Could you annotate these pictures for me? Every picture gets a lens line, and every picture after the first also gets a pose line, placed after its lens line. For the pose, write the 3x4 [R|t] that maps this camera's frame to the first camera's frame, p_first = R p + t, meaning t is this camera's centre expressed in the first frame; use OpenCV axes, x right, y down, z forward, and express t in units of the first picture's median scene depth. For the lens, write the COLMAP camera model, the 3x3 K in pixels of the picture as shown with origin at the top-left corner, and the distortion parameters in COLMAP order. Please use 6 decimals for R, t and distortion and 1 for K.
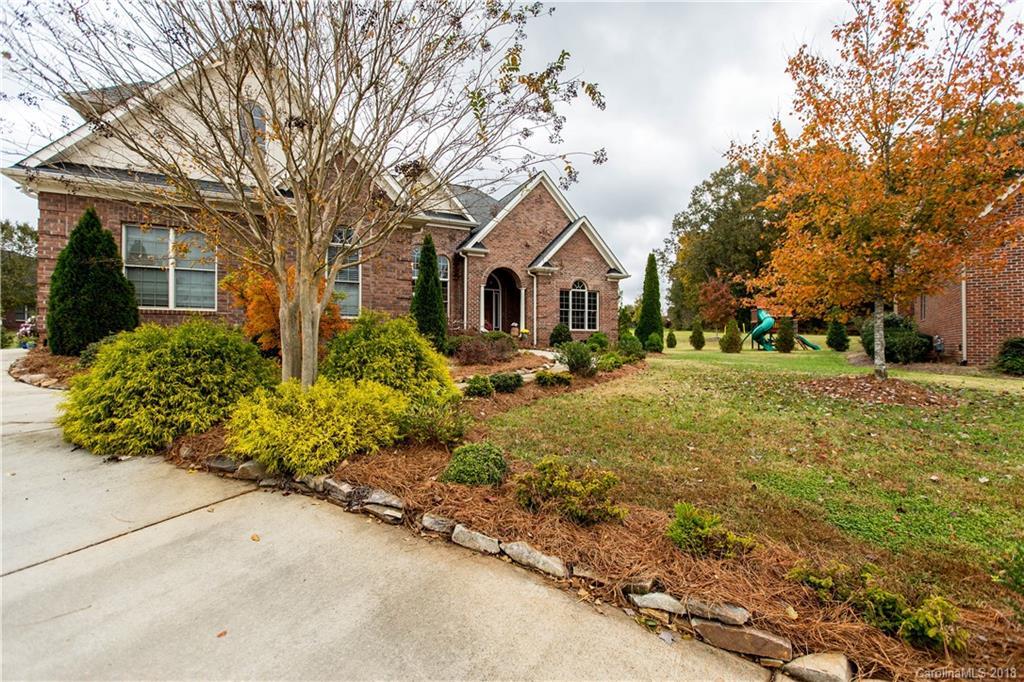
lens RADIAL K [[486.2, 0, 528.3], [0, 486.2, 342.4], [0, 0, 1]] dist [0.003732, 0.000119]
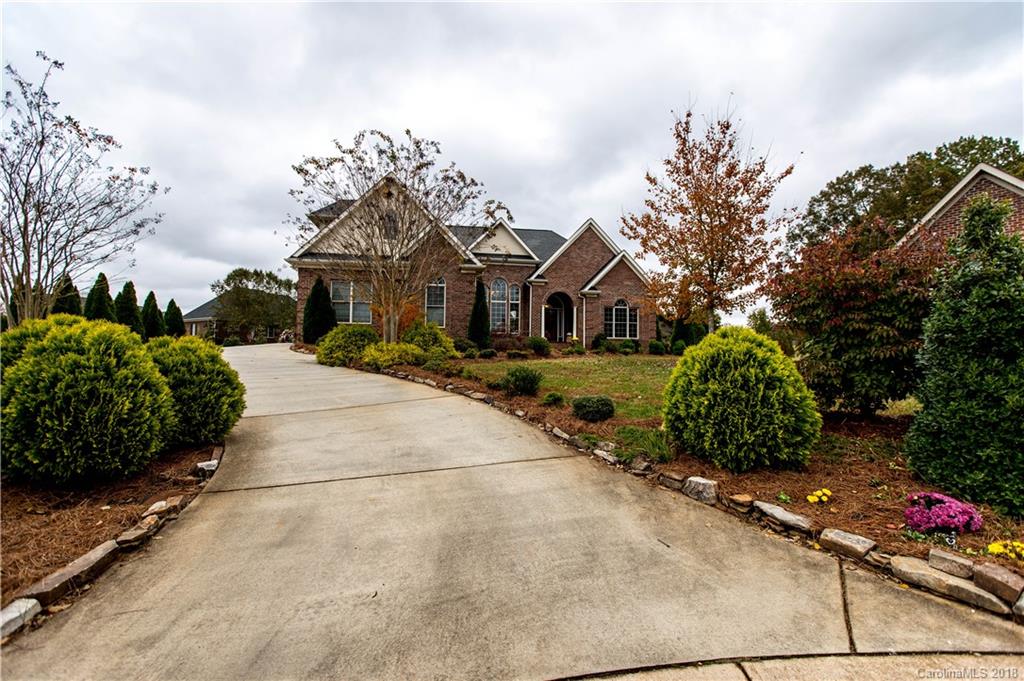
lens RADIAL K [[489.3, 0, 512.0], [0, 489.3, 340.5], [0, 0, 1]] dist [0.000107, 0.000231]
pose [[0.949529, -0.004707, -0.313644, 0.244892], [-0.008944, 0.999075, -0.042071, 0.038841], [0.313552, 0.042753, 0.948608, -0.323297]]
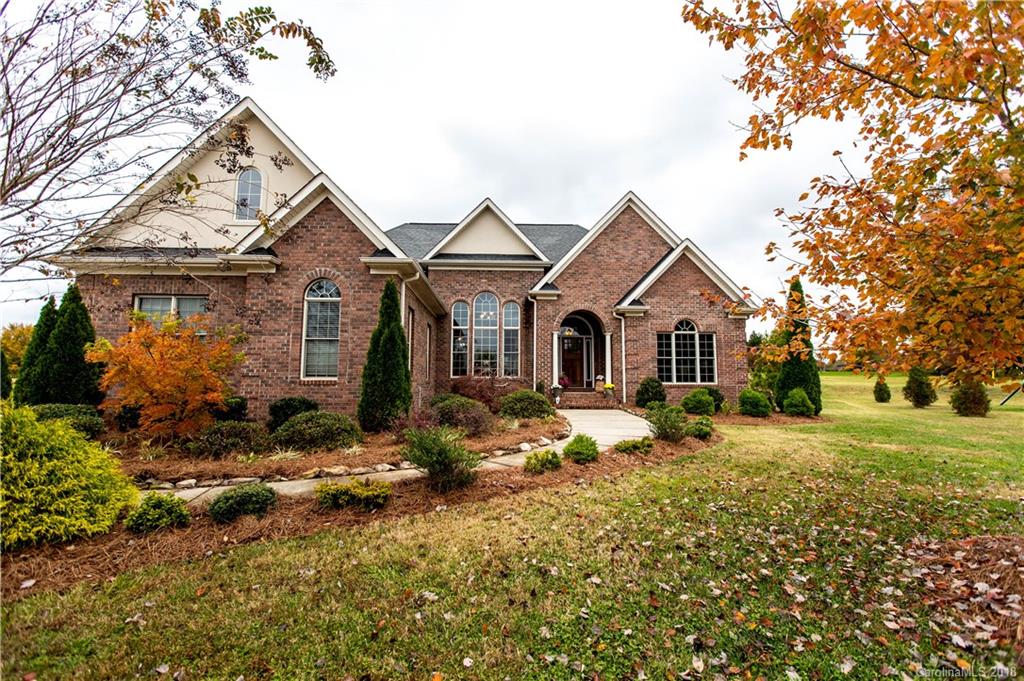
lens RADIAL K [[472.7, 0, 512.0], [0, 472.7, 340.5], [0, 0, 1]] dist [-0.001998, 0.000047]
pose [[0.902531, -0.038765, -0.428876, 0.184922], [-0.001872, 0.995577, -0.093928, -0.023697], [0.430620, 0.085576, 0.898467, 0.210733]]
